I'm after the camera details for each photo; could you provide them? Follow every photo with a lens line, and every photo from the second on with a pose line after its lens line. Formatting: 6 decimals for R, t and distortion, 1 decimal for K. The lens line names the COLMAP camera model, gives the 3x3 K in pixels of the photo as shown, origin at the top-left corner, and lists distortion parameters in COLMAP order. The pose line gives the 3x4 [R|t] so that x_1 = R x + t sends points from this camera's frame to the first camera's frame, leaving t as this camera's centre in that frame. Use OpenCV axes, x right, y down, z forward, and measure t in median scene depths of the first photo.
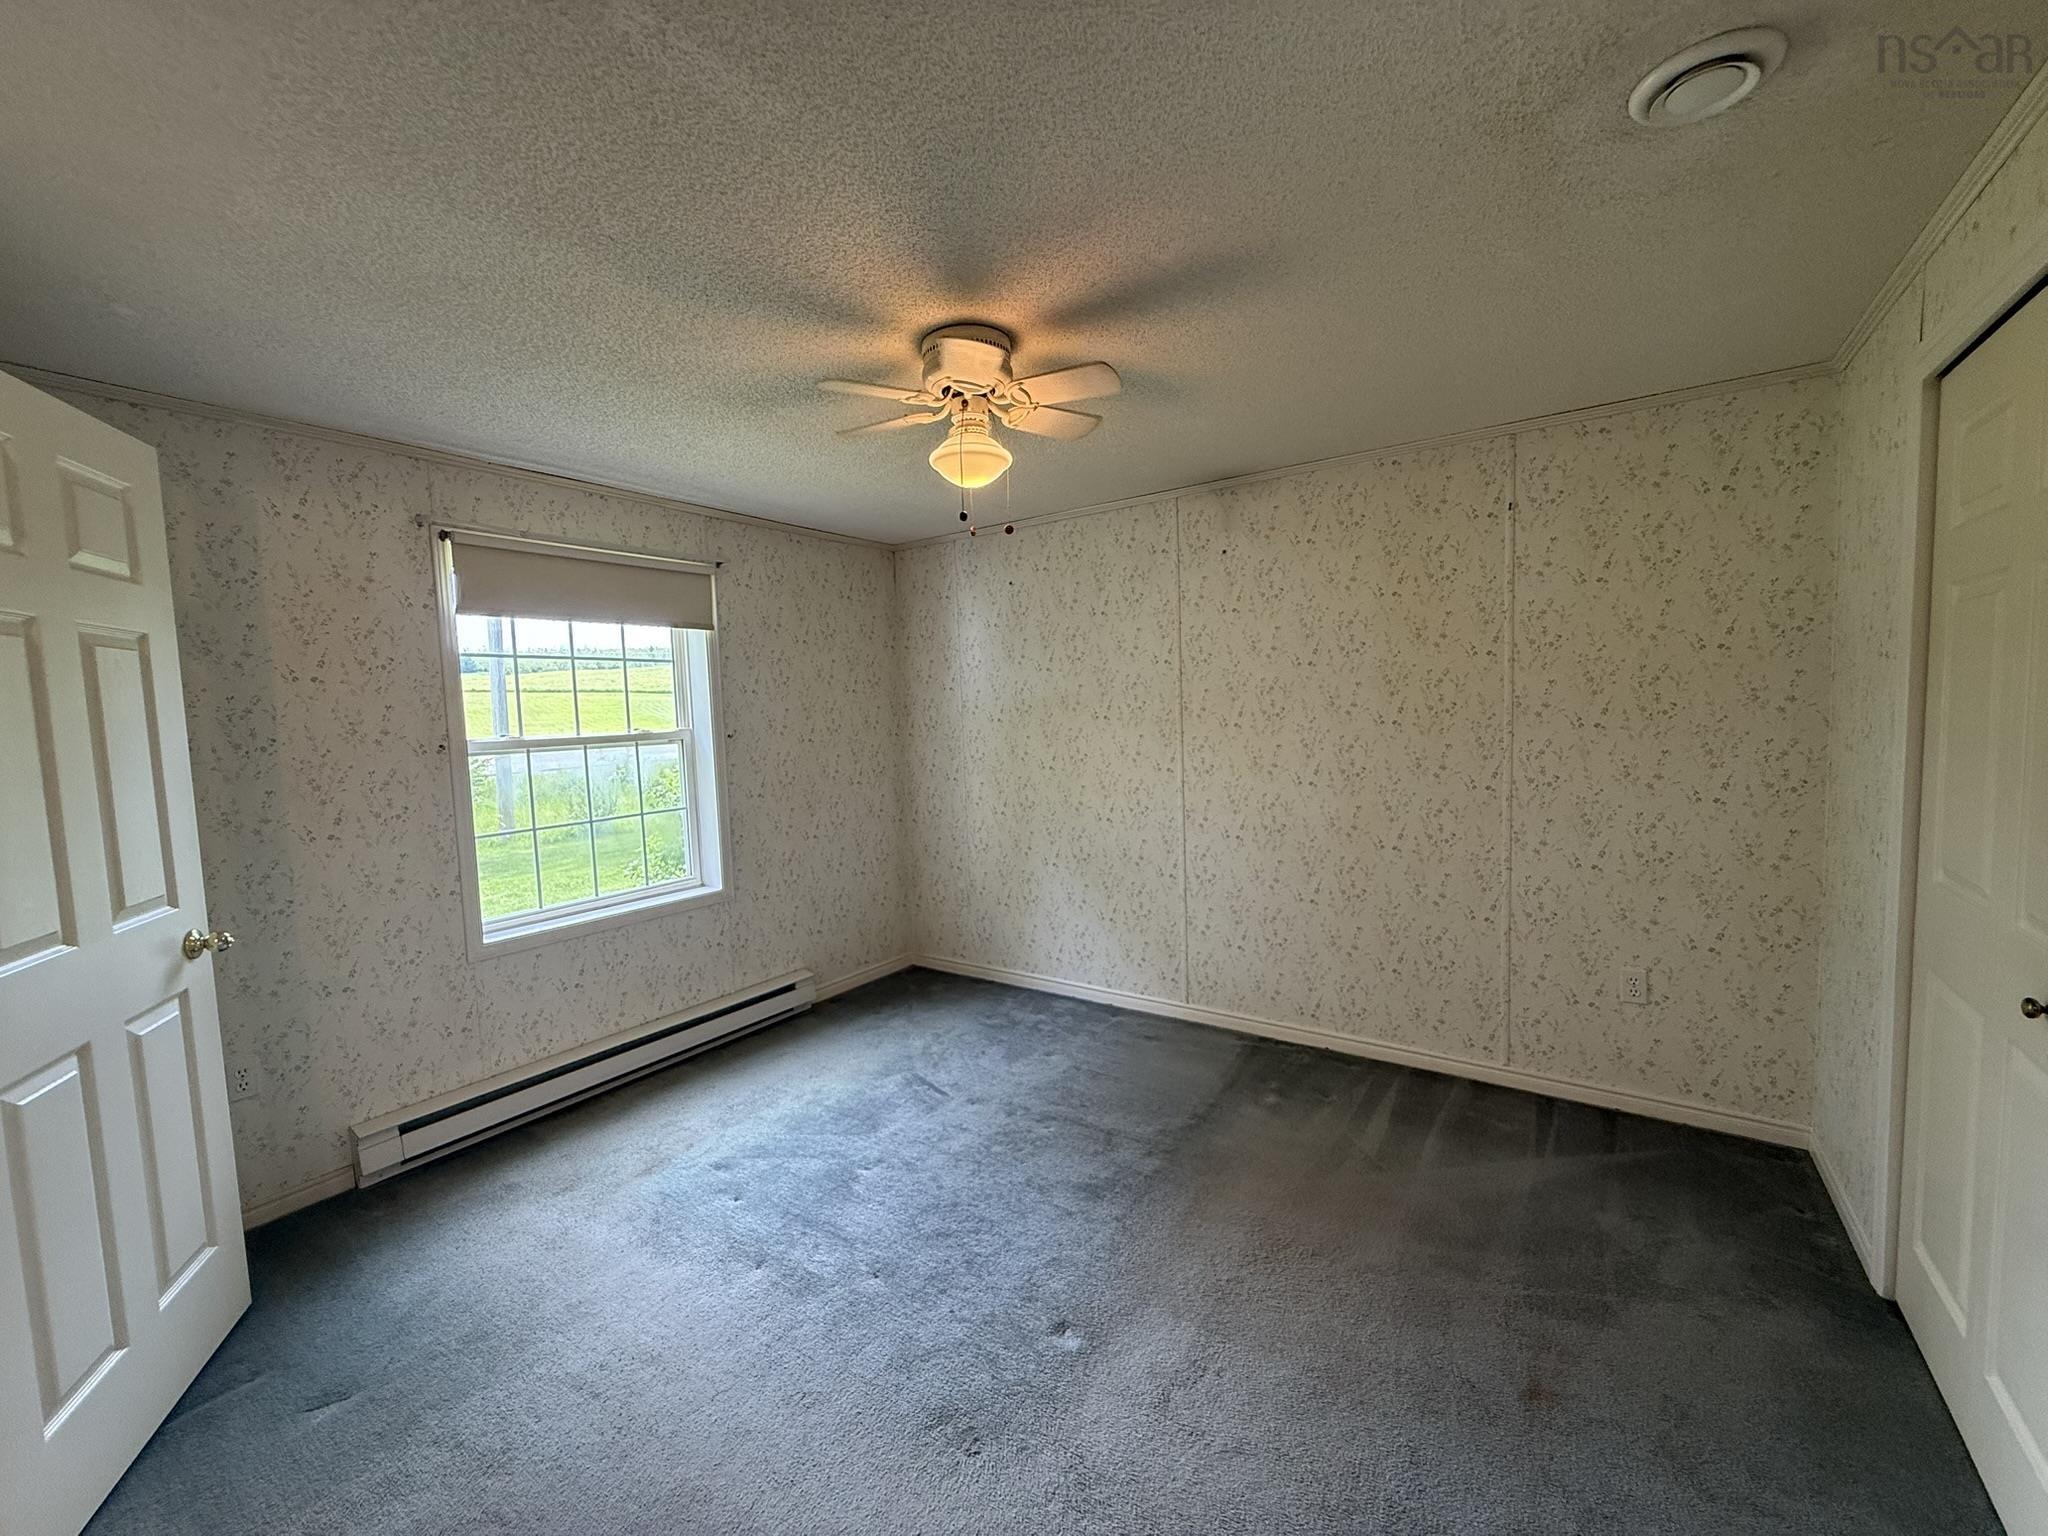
lens RADIAL K [[813.5, 0, 1020.8], [0, 813.5, 770.7], [0, 0, 1]] dist [0.001411, -0.000444]
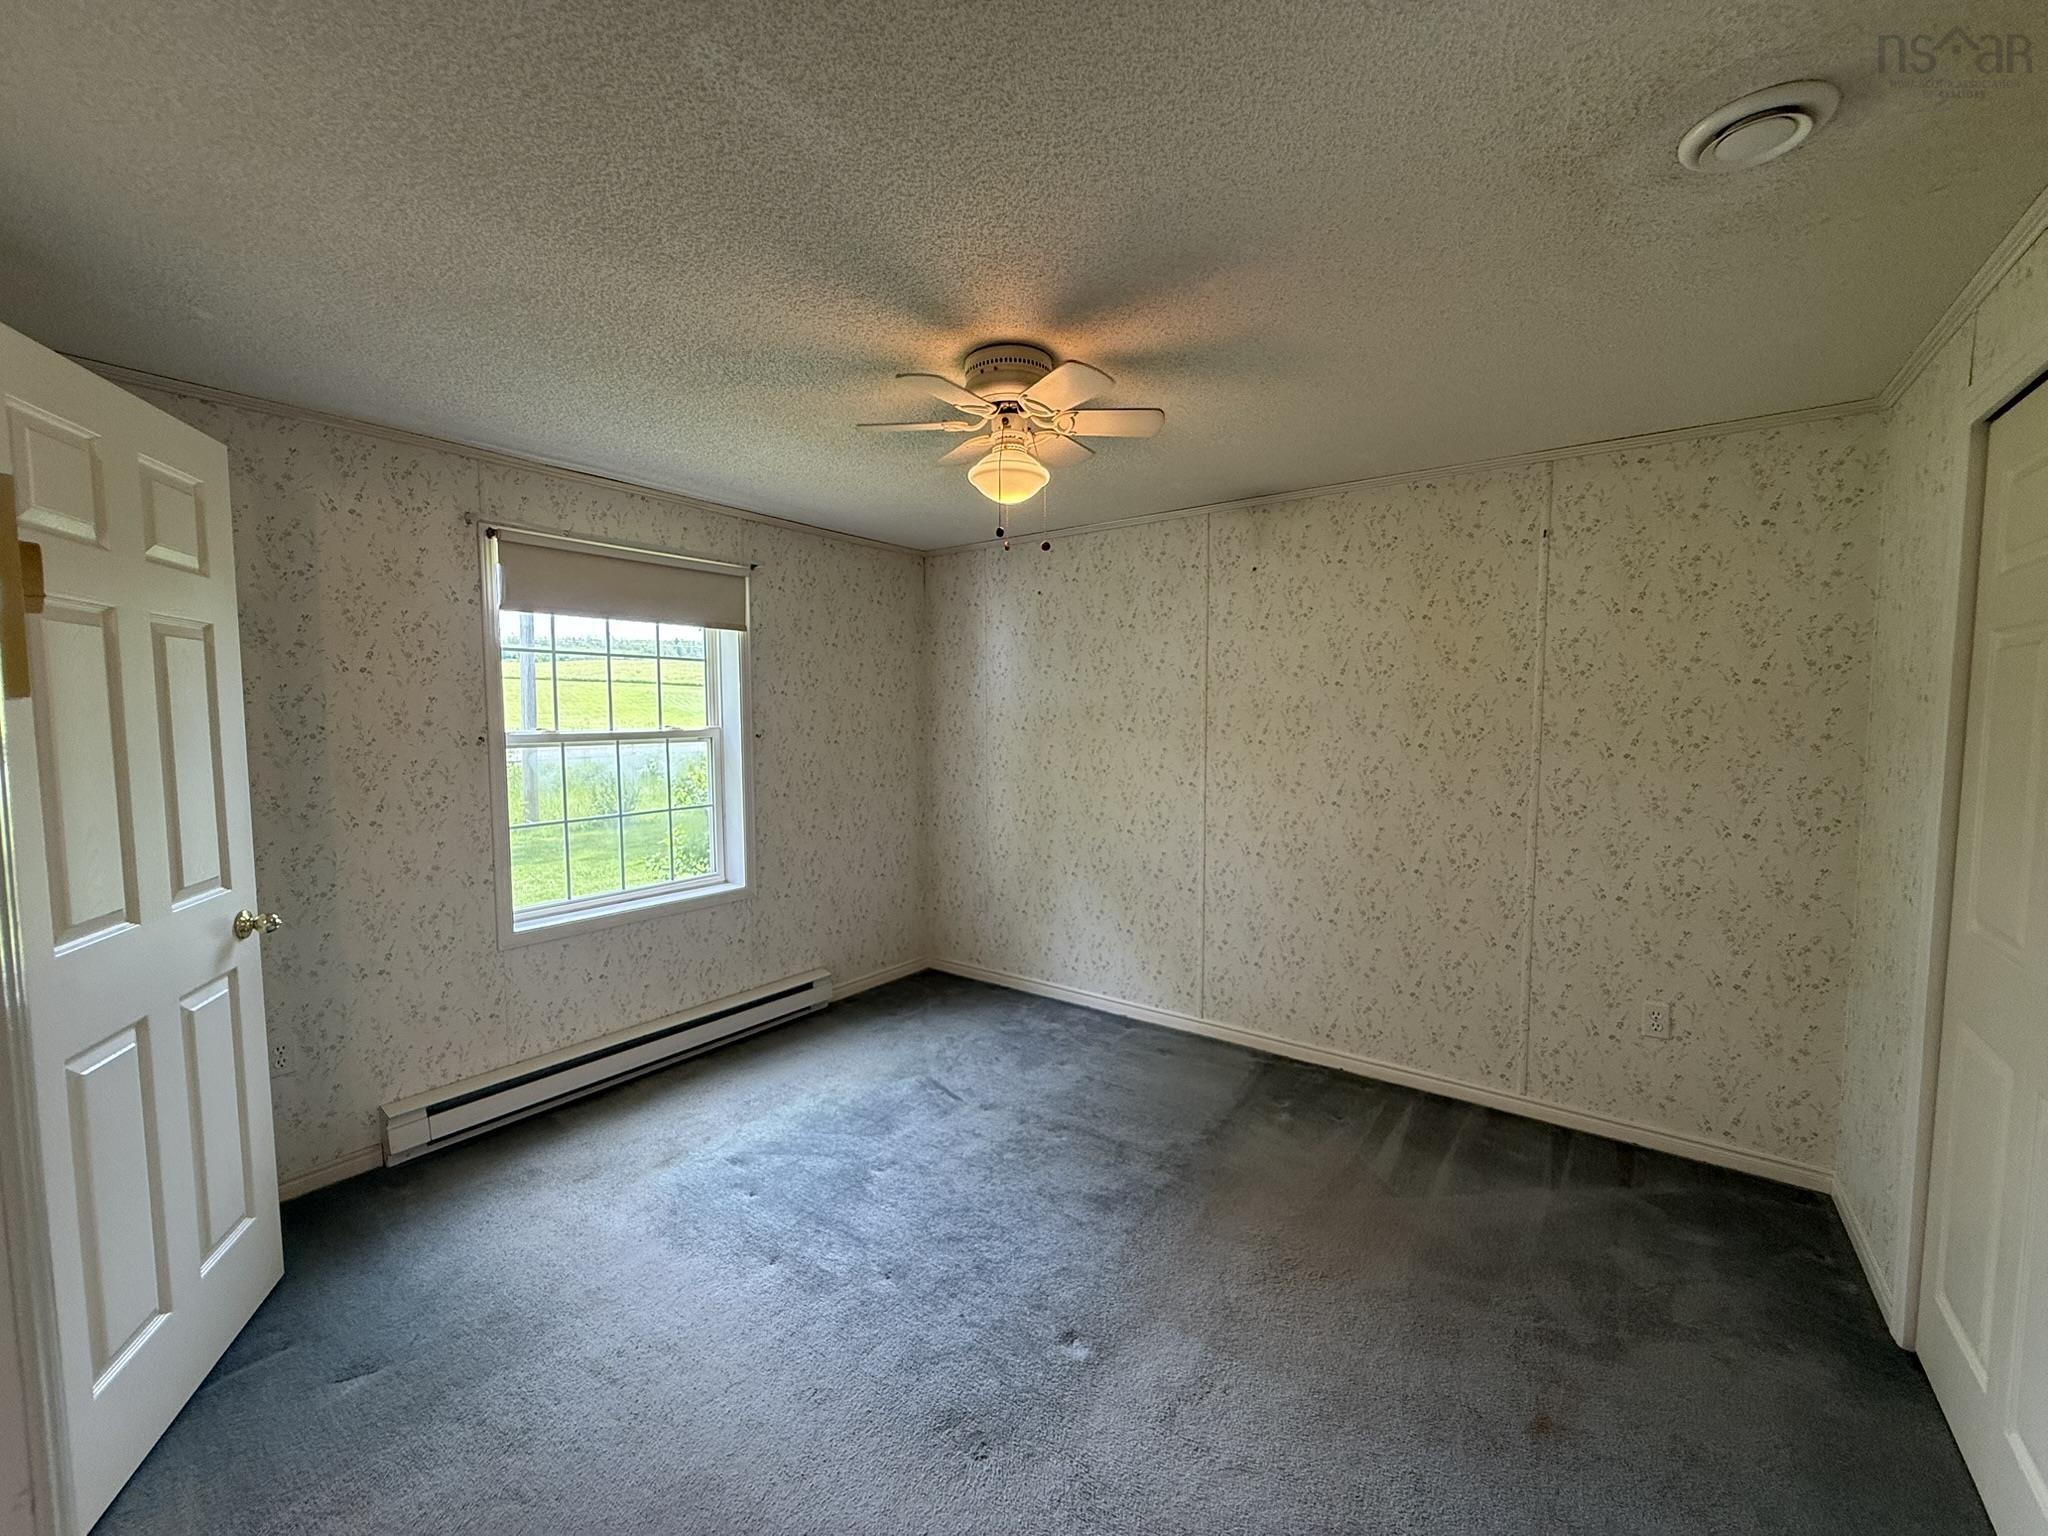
lens RADIAL K [[813.5, 0, 1021.2], [0, 813.5, 771.3], [0, 0, 1]] dist [0.001411, -0.000444]
pose [[0.999168, 0.034309, -0.022067, -0.009570], [-0.034408, 0.999399, -0.004106, -0.009066], [0.021913, 0.004862, 0.999748, -0.011764]]
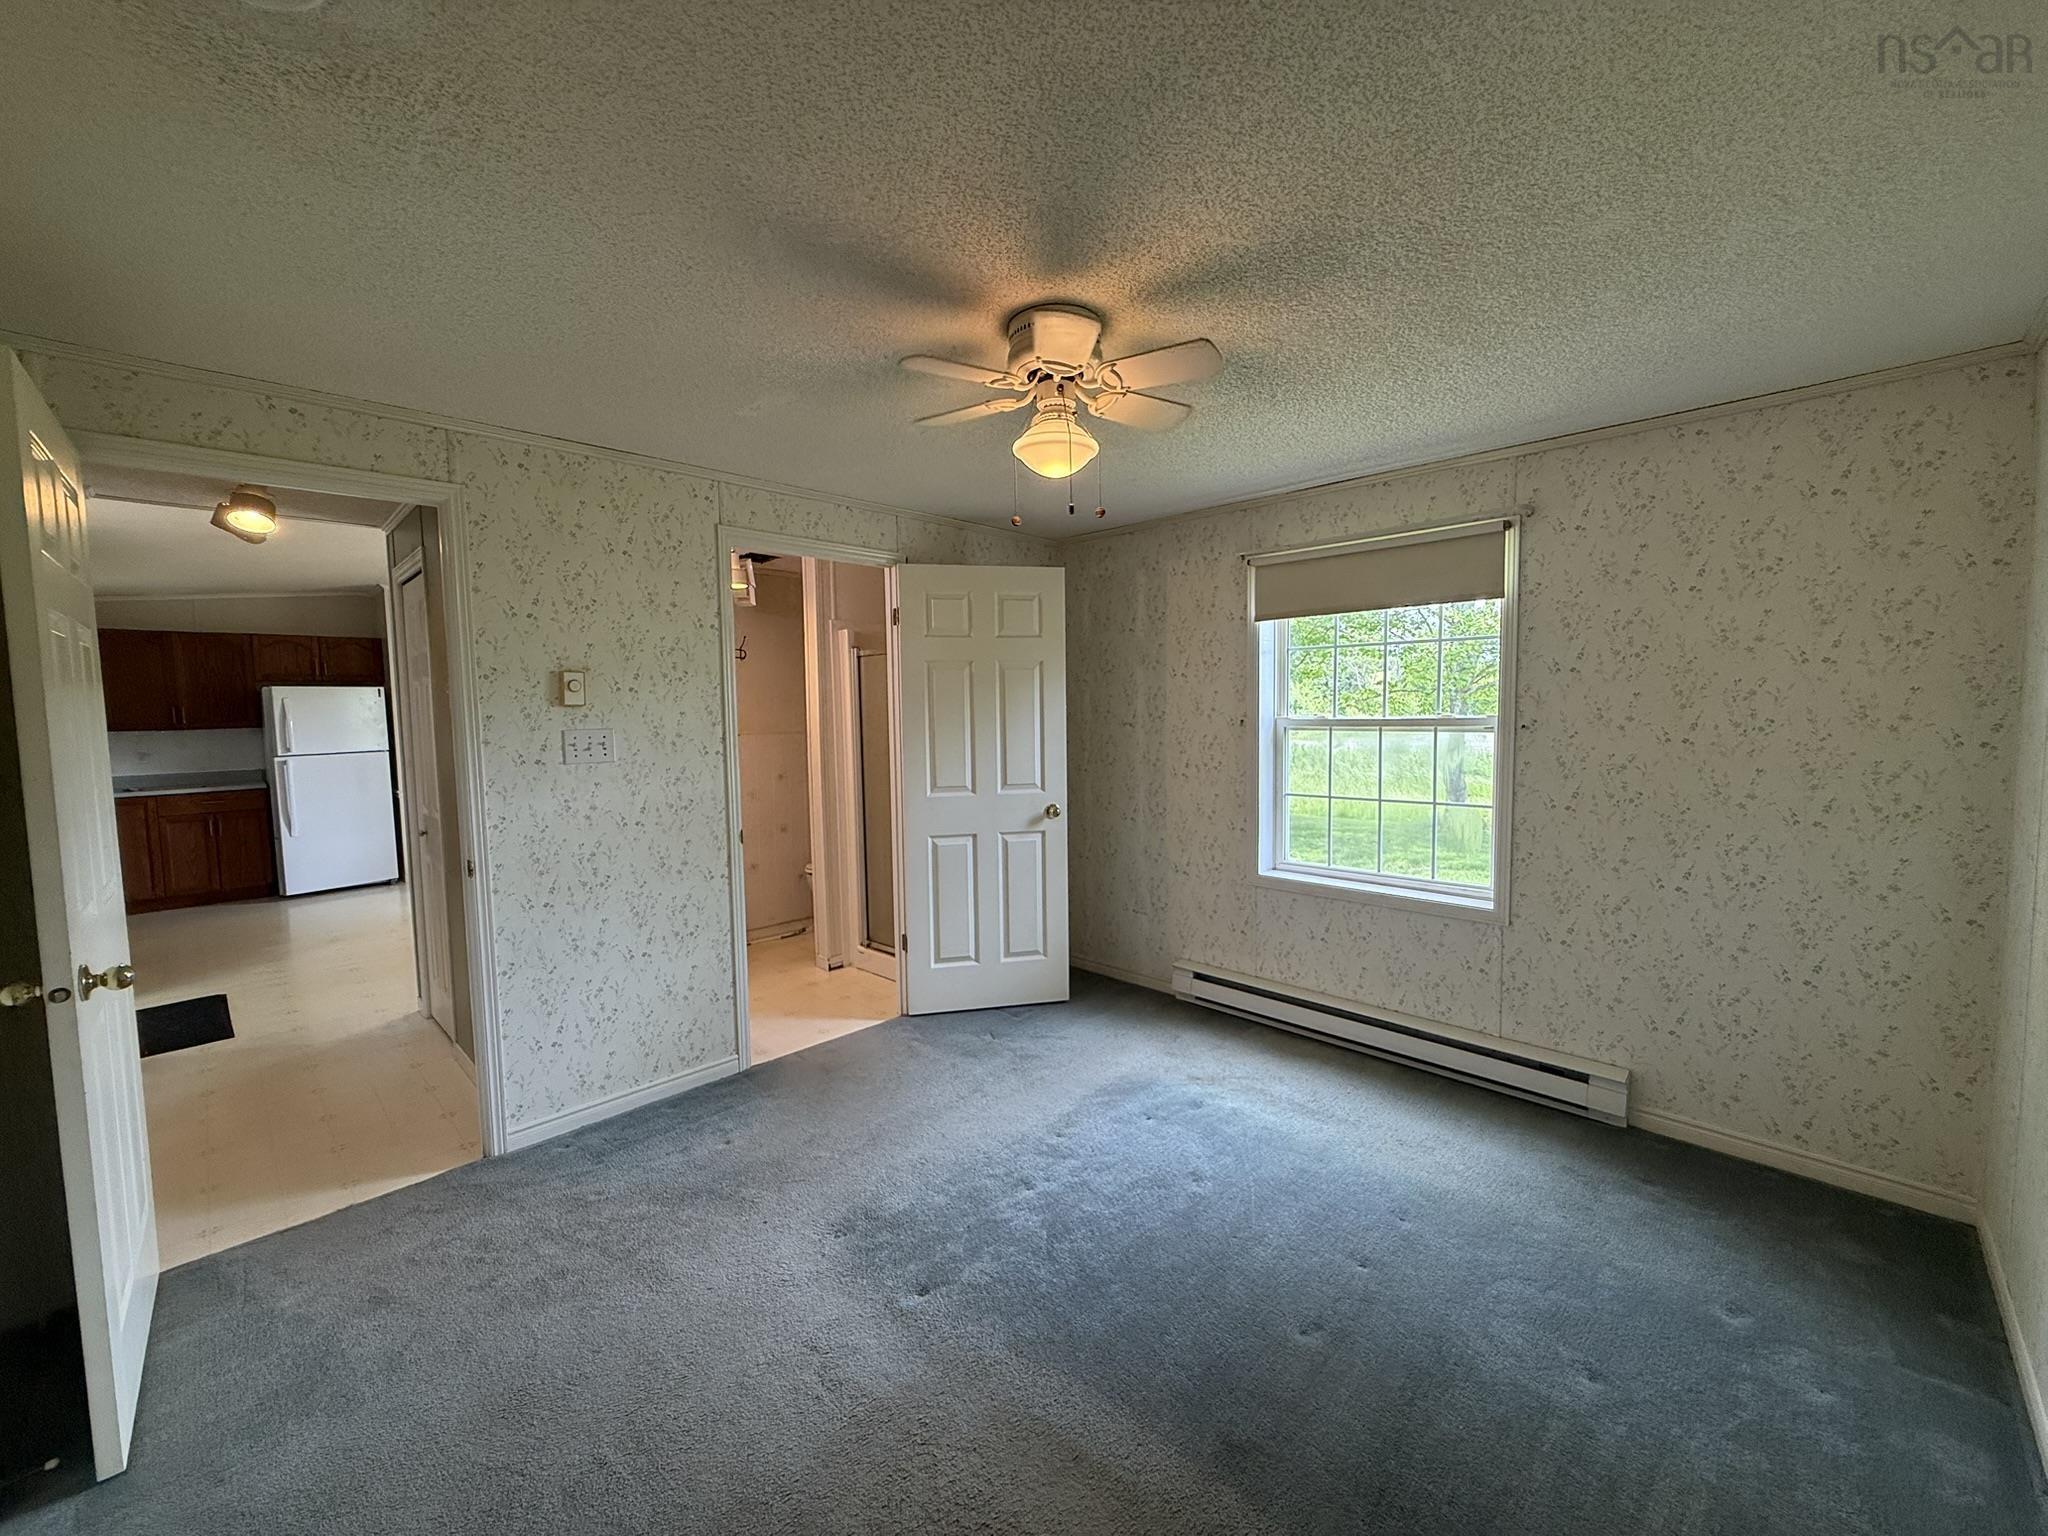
lens RADIAL K [[813.5, 0, 1035.3], [0, 813.5, 773.9], [0, 0, 1]] dist [0.001411, -0.000444]
pose [[-0.157310, 0.112757, -0.981091, 0.821856], [-0.060820, 0.990468, 0.123587, -0.107090], [0.985675, 0.079111, -0.148953, 1.042155]]
